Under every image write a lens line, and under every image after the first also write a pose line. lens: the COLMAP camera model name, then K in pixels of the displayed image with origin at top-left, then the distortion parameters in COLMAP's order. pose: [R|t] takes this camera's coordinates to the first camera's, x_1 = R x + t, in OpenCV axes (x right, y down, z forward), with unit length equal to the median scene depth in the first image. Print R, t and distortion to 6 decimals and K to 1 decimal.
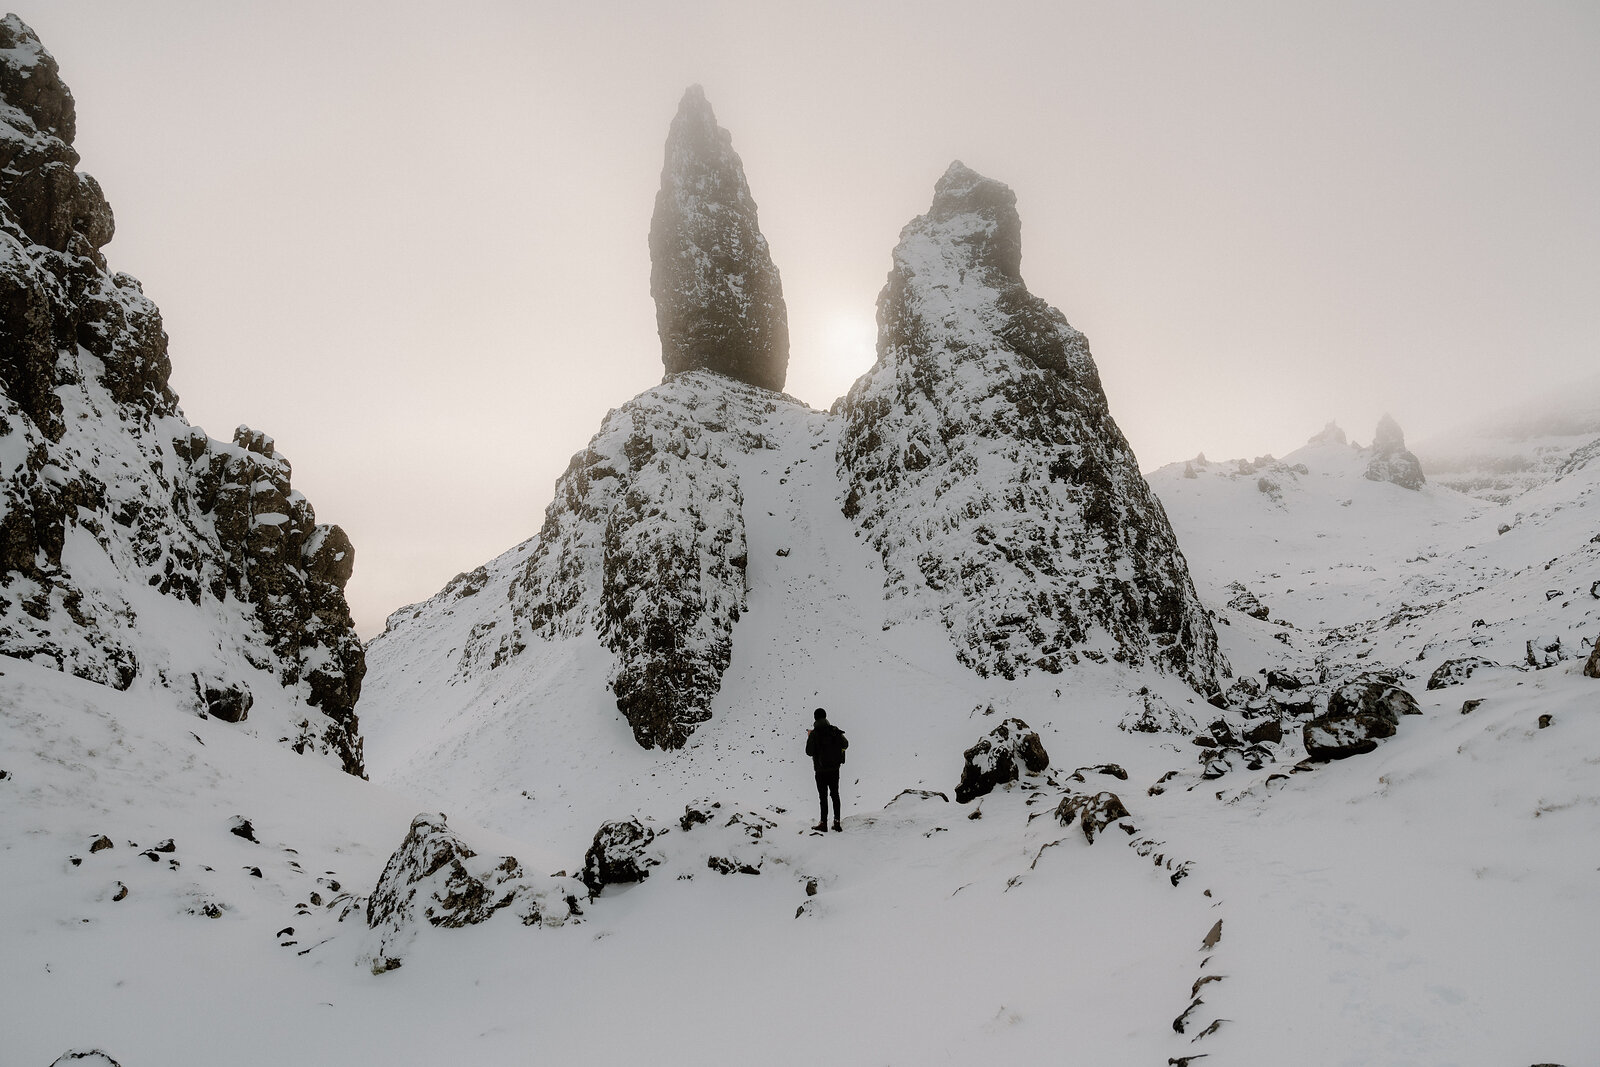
lens RADIAL K [[1056.8, 0, 804.4], [0, 1056.8, 540.3], [0, 0, 1]] dist [-0.018201, 0.012639]
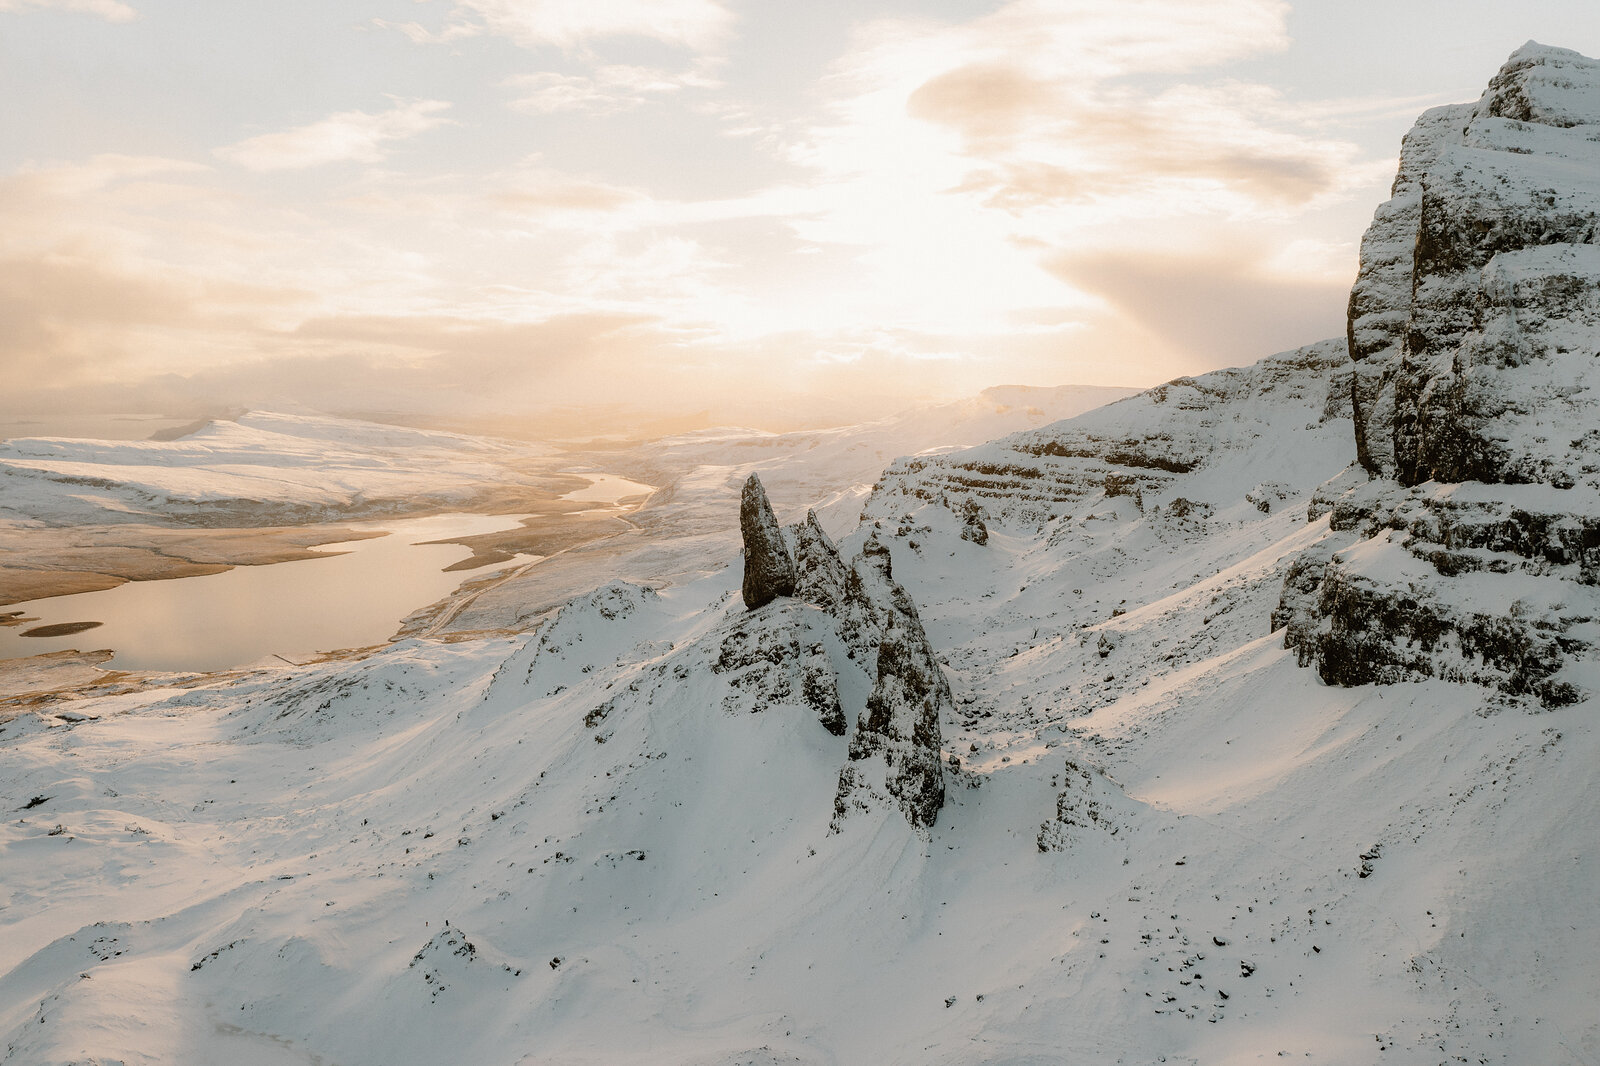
lens RADIAL K [[1334.3, 0, 799.7], [0, 1334.3, 529.8], [0, 0, 1]] dist [0.001493, 0.008001]
pose [[0.915037, -0.030146, 0.402243, -2.063124], [-0.018337, 0.993064, 0.116139, -1.054658], [-0.402954, -0.113647, 0.908137, -3.131365]]
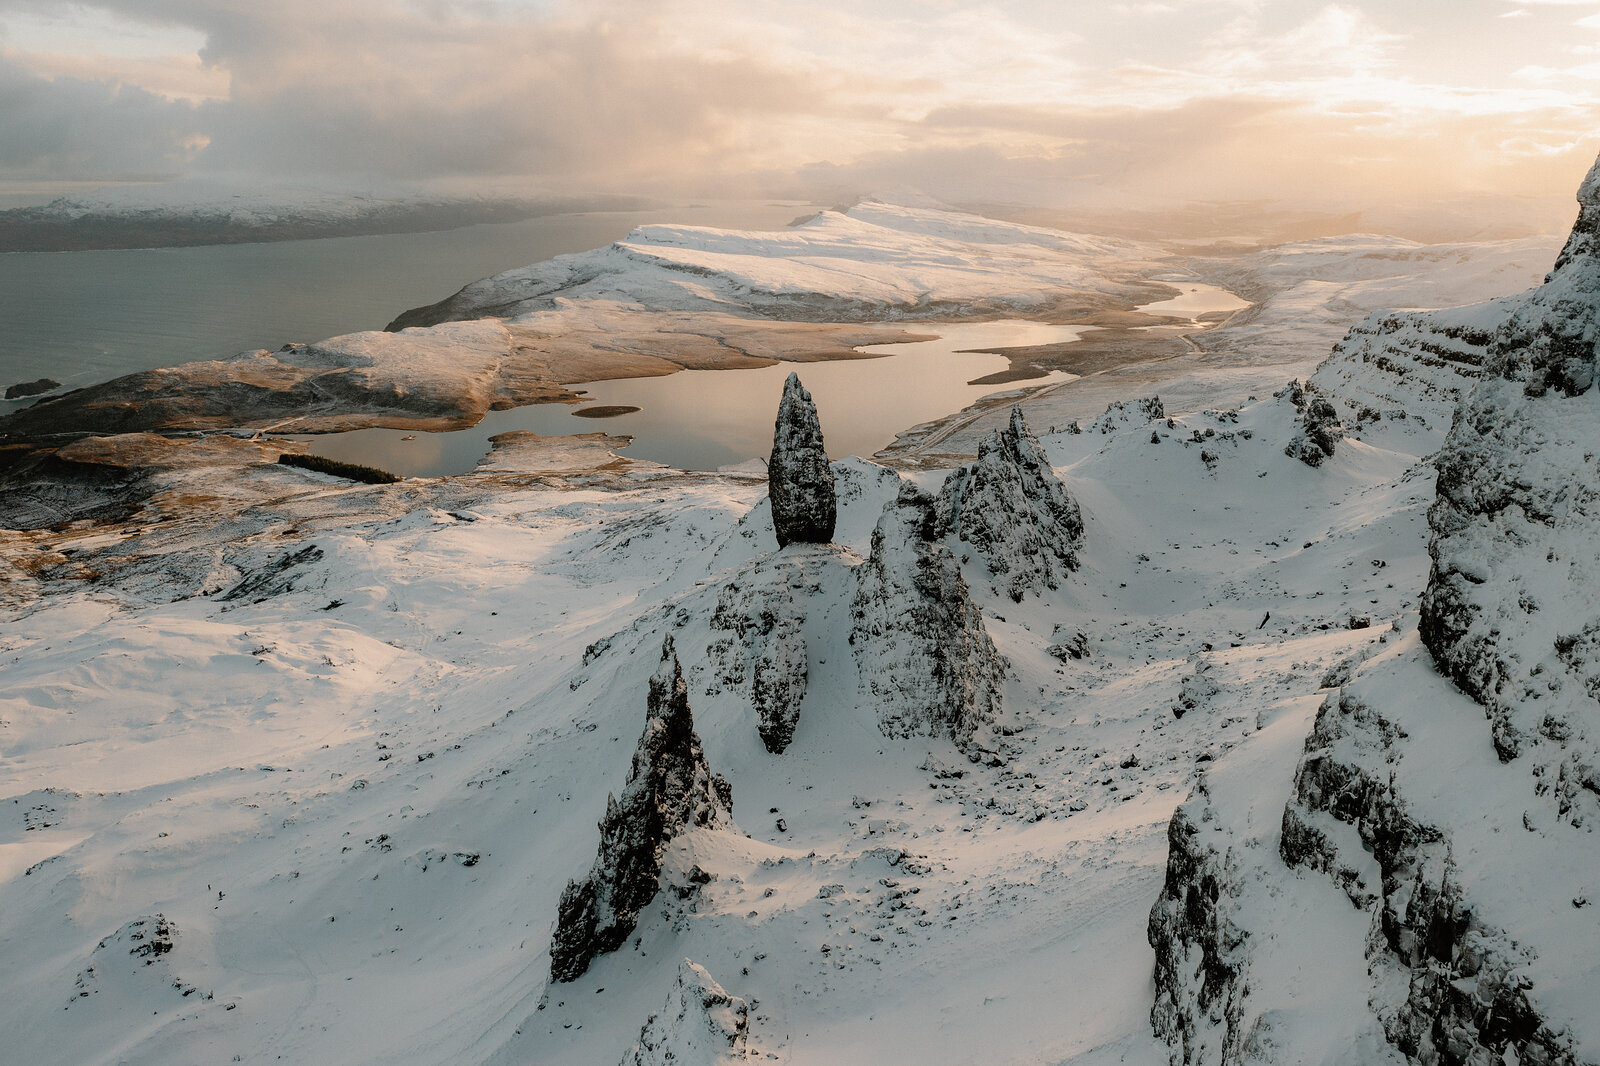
lens RADIAL K [[1334.3, 0, 806.7], [0, 1334.3, 525.9], [0, 0, 1]] dist [0.001493, 0.008001]
pose [[0.995678, 0.048215, -0.079378, 0.199475], [-0.024394, 0.960445, 0.277400, -1.315603], [0.089613, -0.274264, 0.957470, -2.176940]]
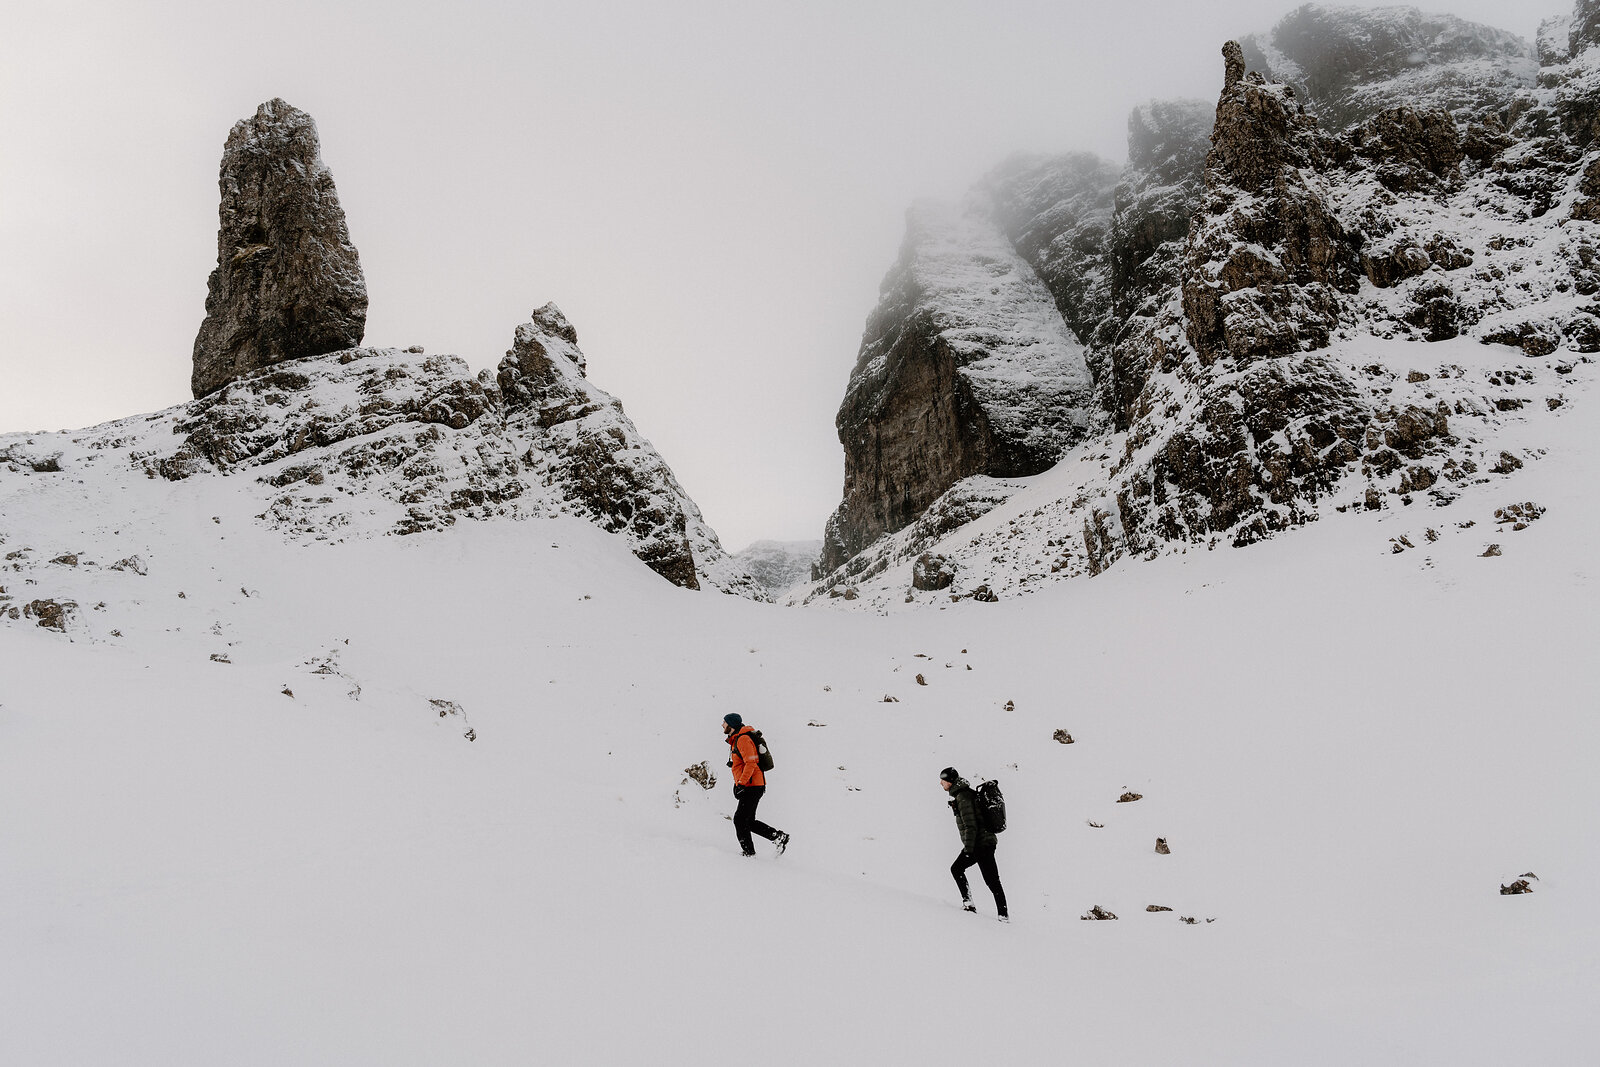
lens RADIAL K [[1056.8, 0, 792.8], [0, 1056.8, 535.3], [0, 0, 1]] dist [-0.018201, 0.012639]
pose [[0.245042, 0.298396, 0.922450, -1.314636], [-0.011157, 0.952263, -0.305076, 0.497687], [-0.969448, 0.064465, 0.236674, 0.450908]]
